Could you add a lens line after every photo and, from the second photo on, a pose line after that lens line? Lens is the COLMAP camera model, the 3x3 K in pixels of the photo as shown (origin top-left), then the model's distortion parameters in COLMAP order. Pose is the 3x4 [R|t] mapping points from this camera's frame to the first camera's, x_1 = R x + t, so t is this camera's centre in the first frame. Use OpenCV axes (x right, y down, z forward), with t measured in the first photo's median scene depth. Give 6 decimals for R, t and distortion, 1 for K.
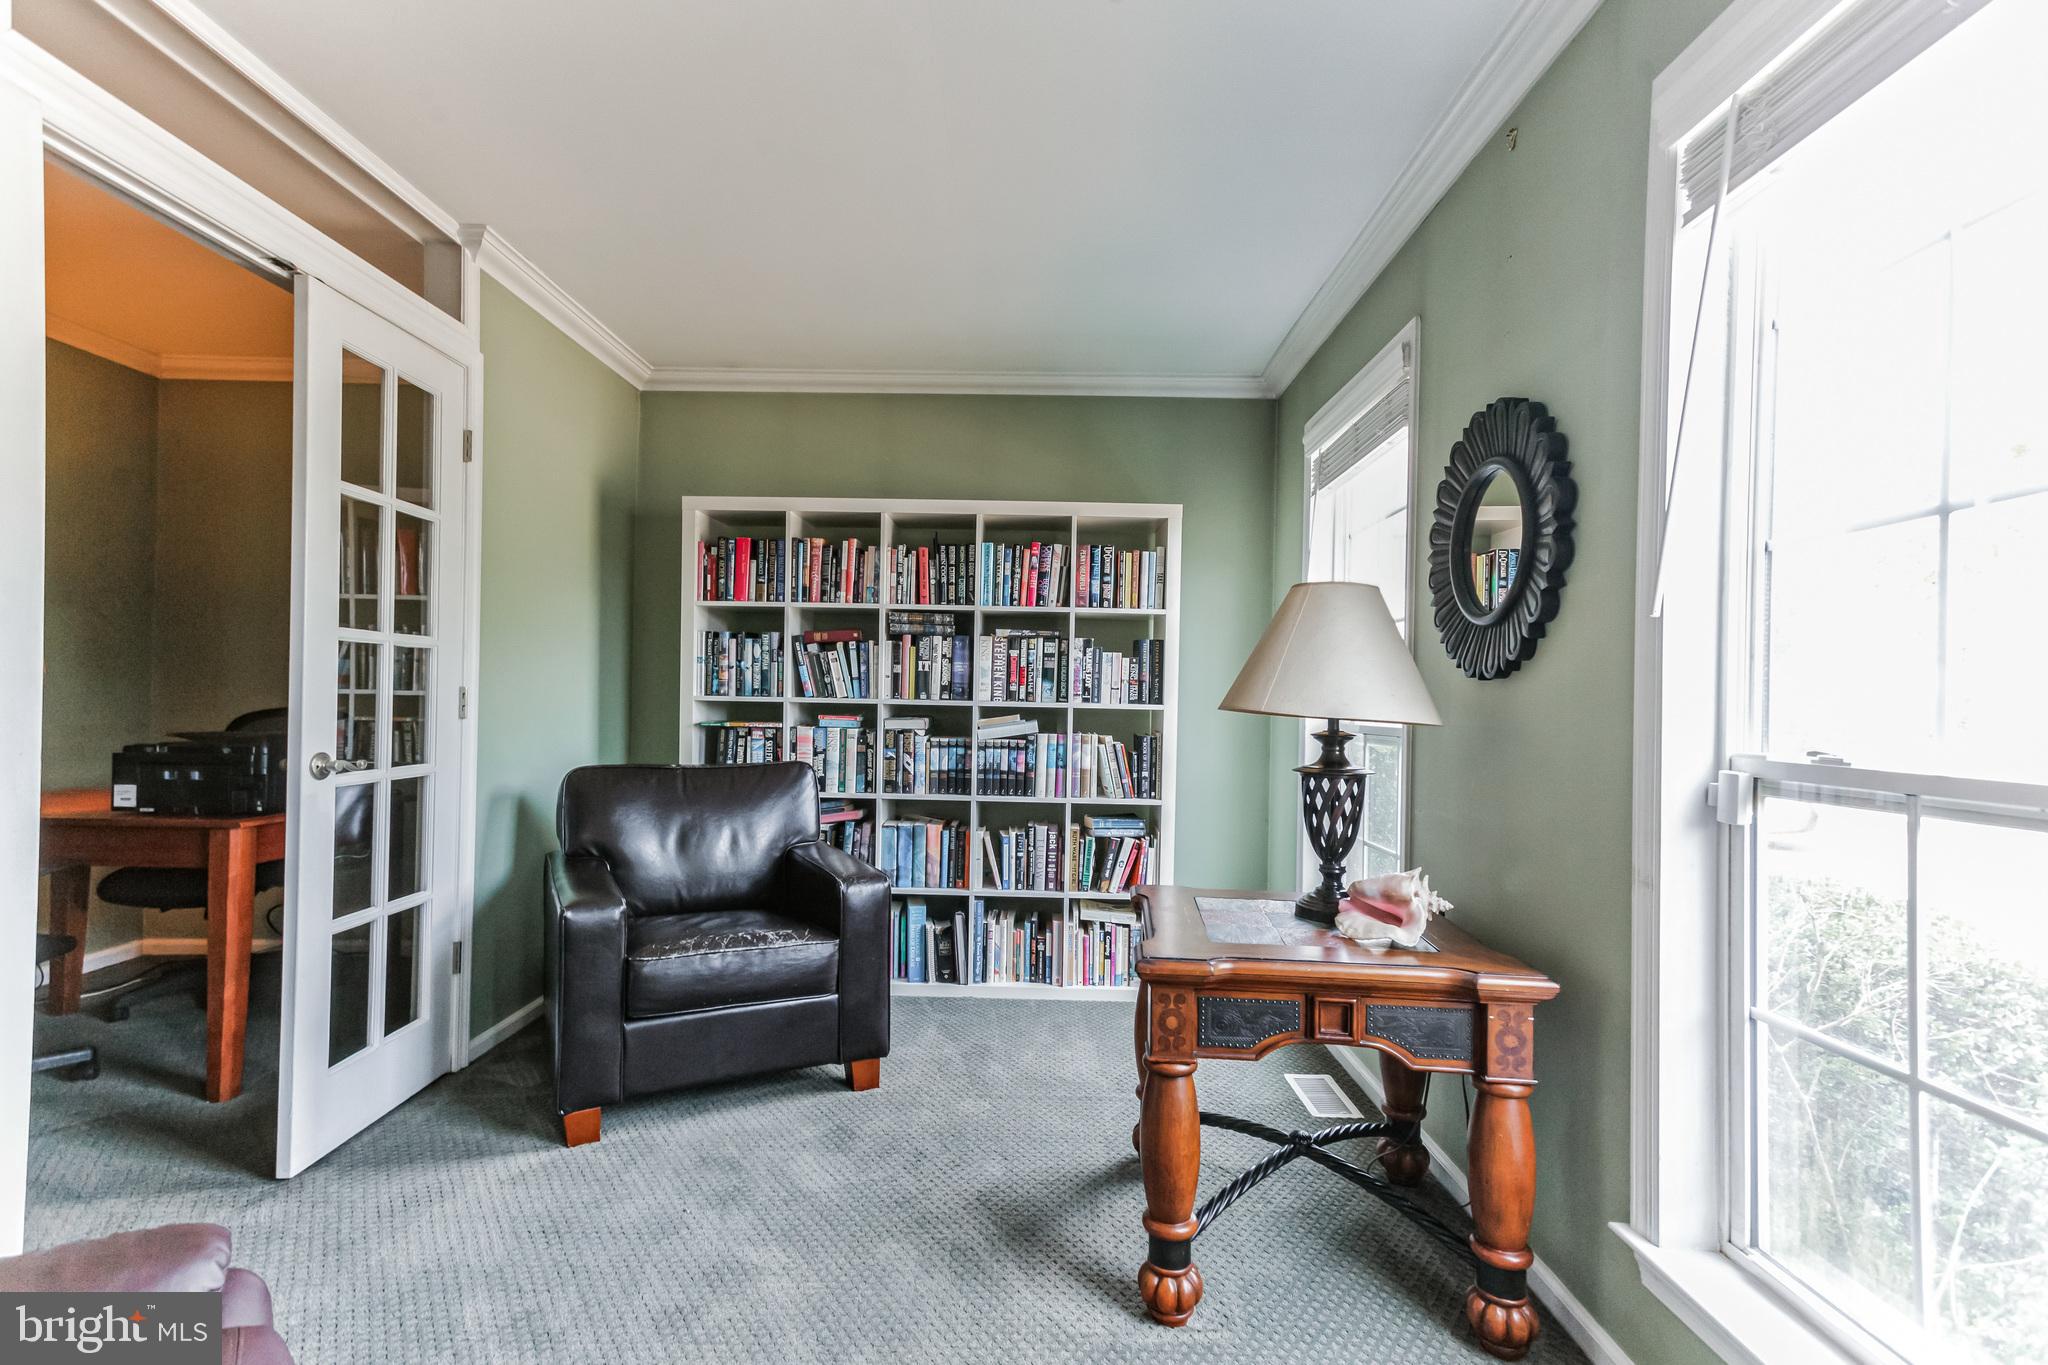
lens RADIAL K [[956.1, 0, 1020.7], [0, 956.1, 695.8], [0, 0, 1]] dist [0.026027, 0.000987]
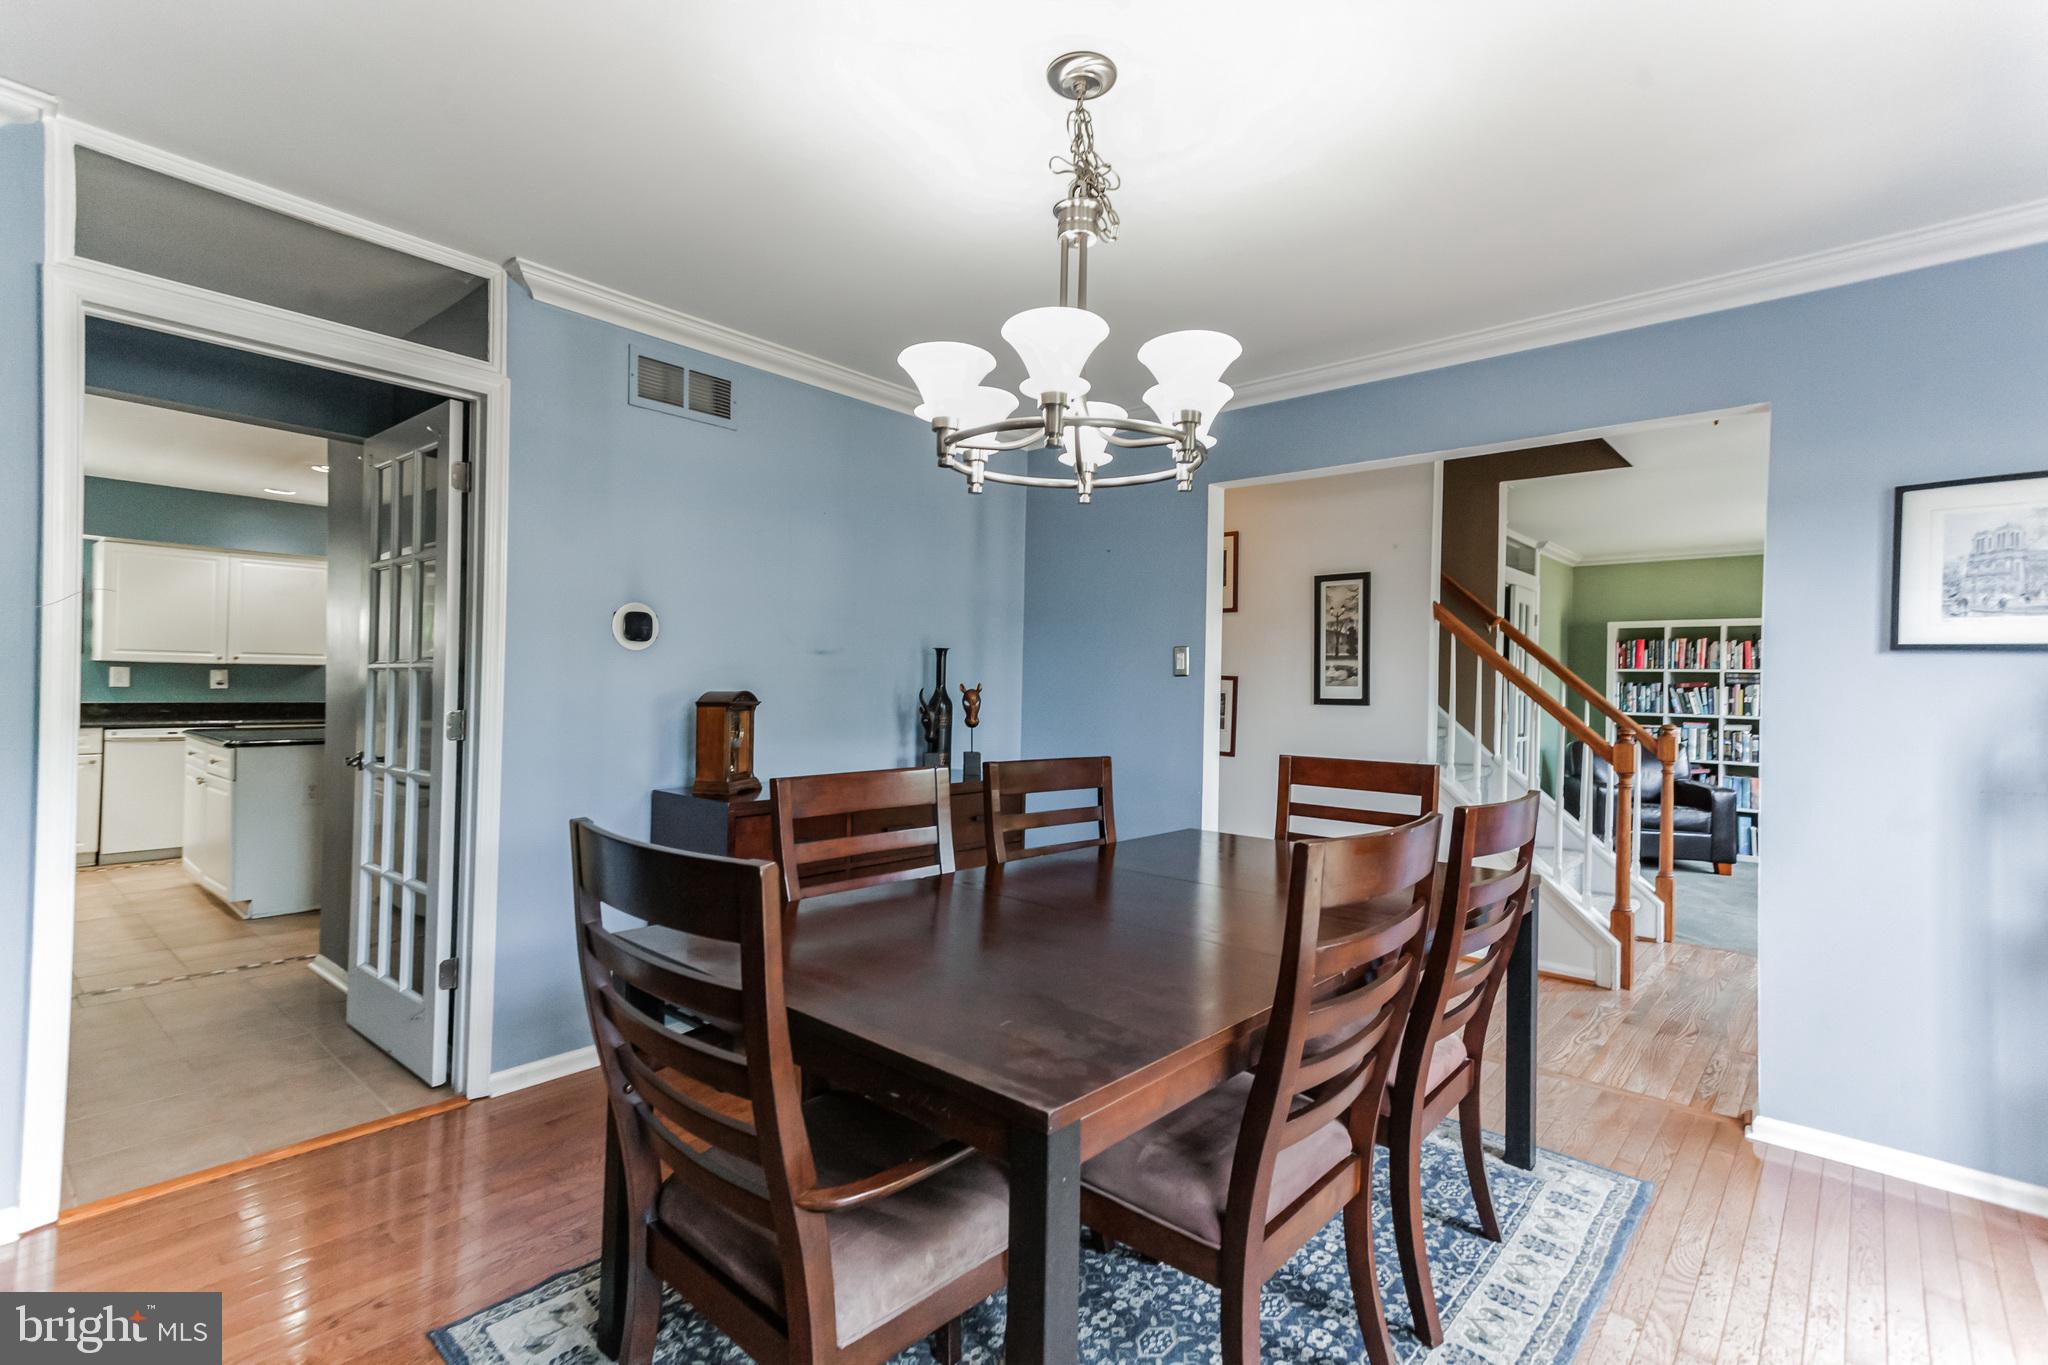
lens RADIAL K [[962.6, 0, 998.3], [0, 962.6, 678.5], [0, 0, 1]] dist [0.026053, 0.000387]
pose [[0.752300, -0.004261, -0.658807, 0.069036], [-0.009632, 0.999801, -0.017464, -0.024580], [0.658750, 0.019484, 0.752109, -1.617183]]
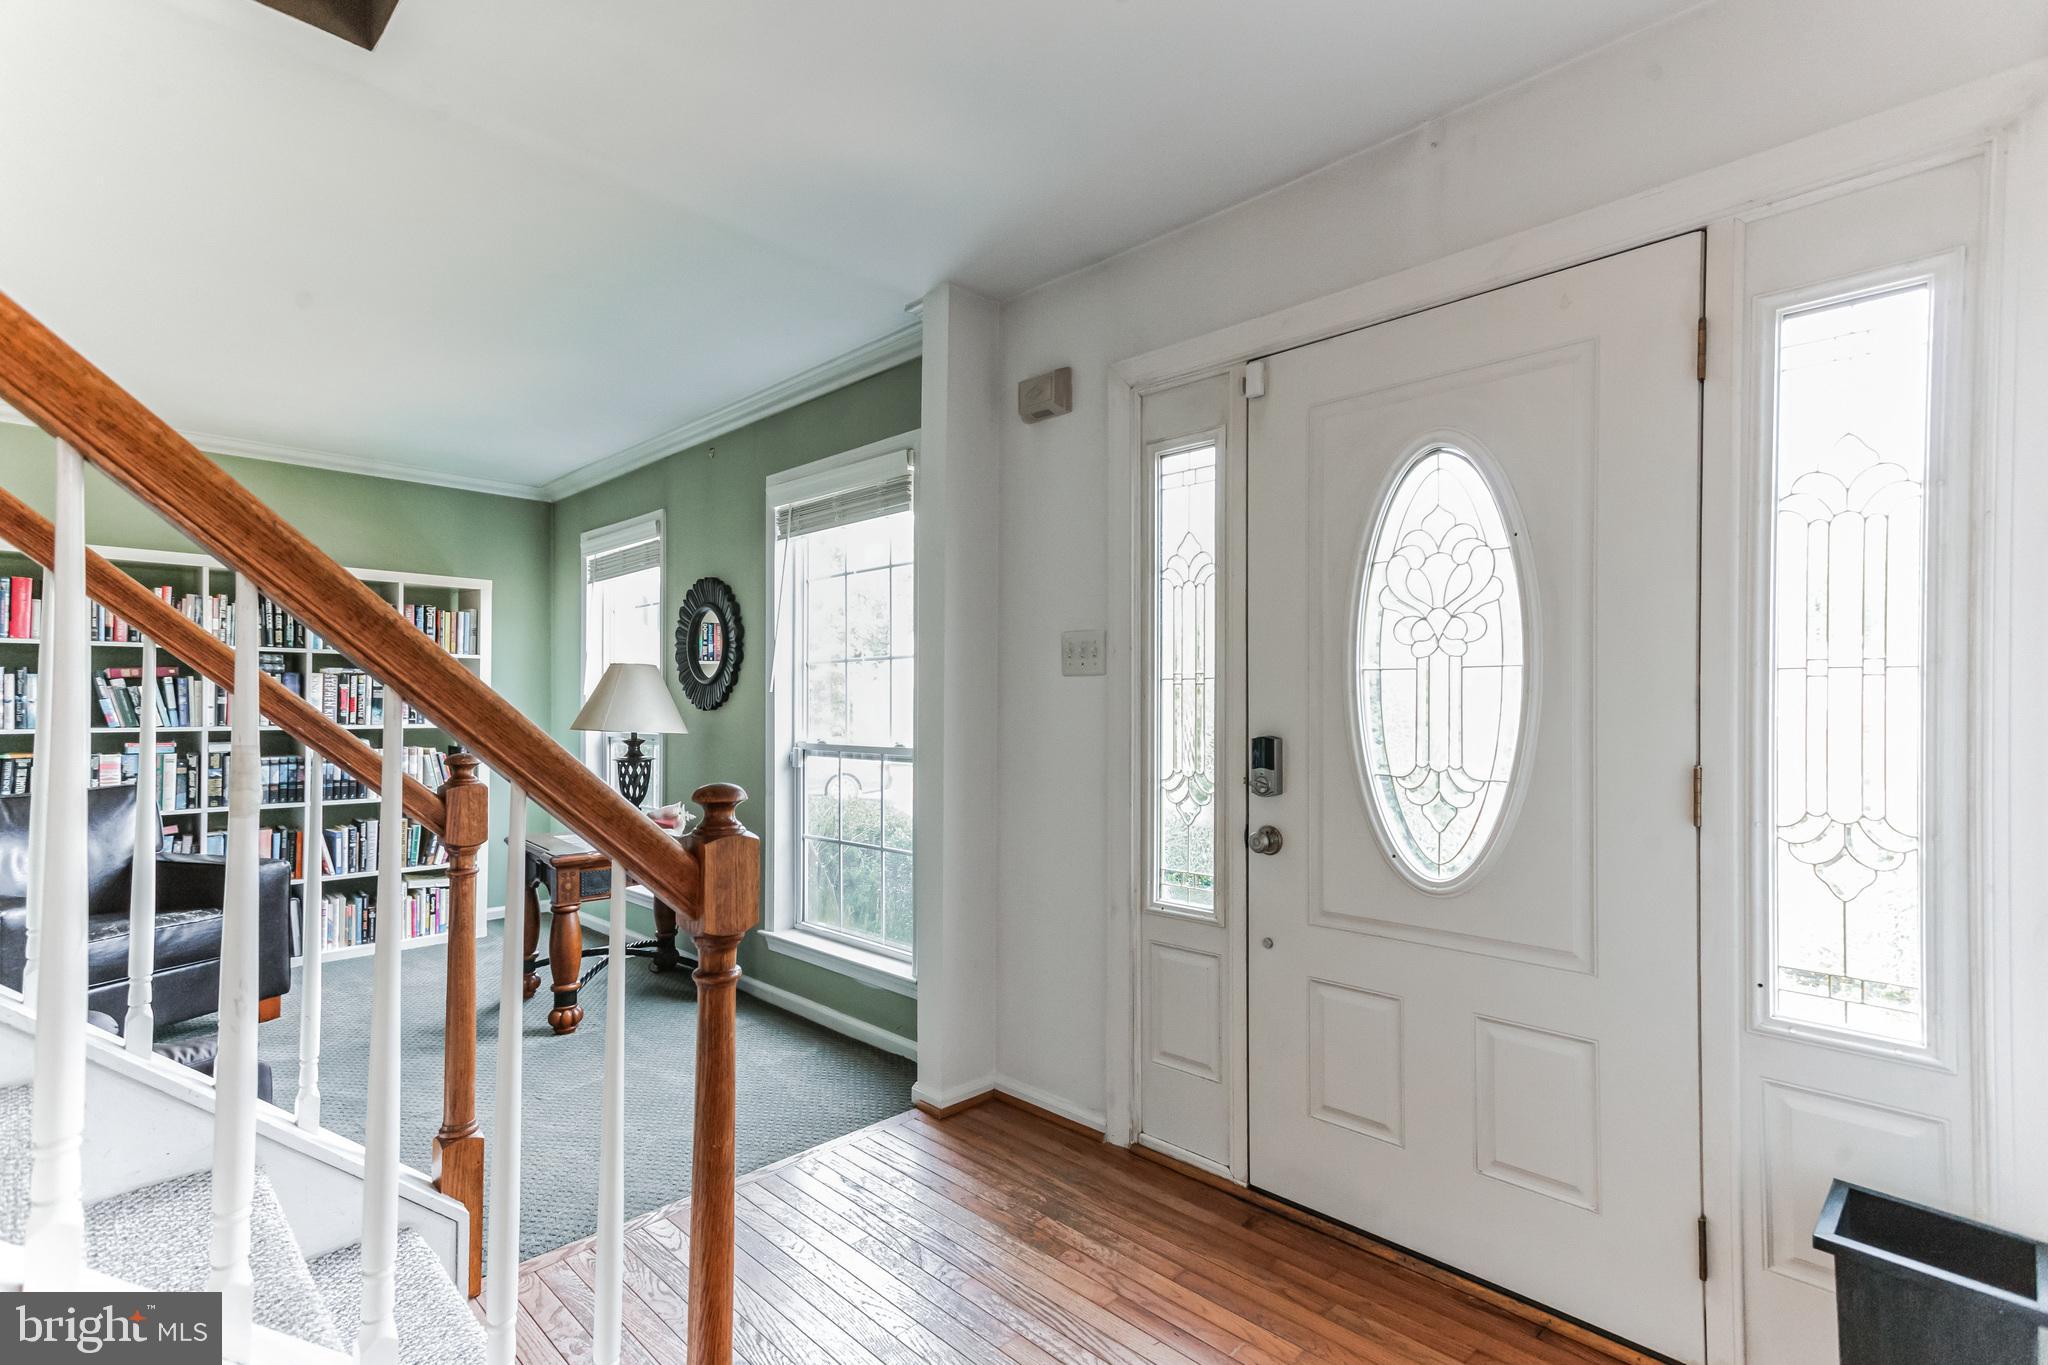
lens RADIAL K [[956.1, 0, 1020.7], [0, 956.1, 695.8], [0, 0, 1]] dist [0.026027, 0.000987]
pose [[0.696031, -0.013300, 0.717889, -0.304540], [0.010702, 0.999910, 0.008149, -0.033401], [-0.717932, 0.002011, 0.696110, -0.533529]]
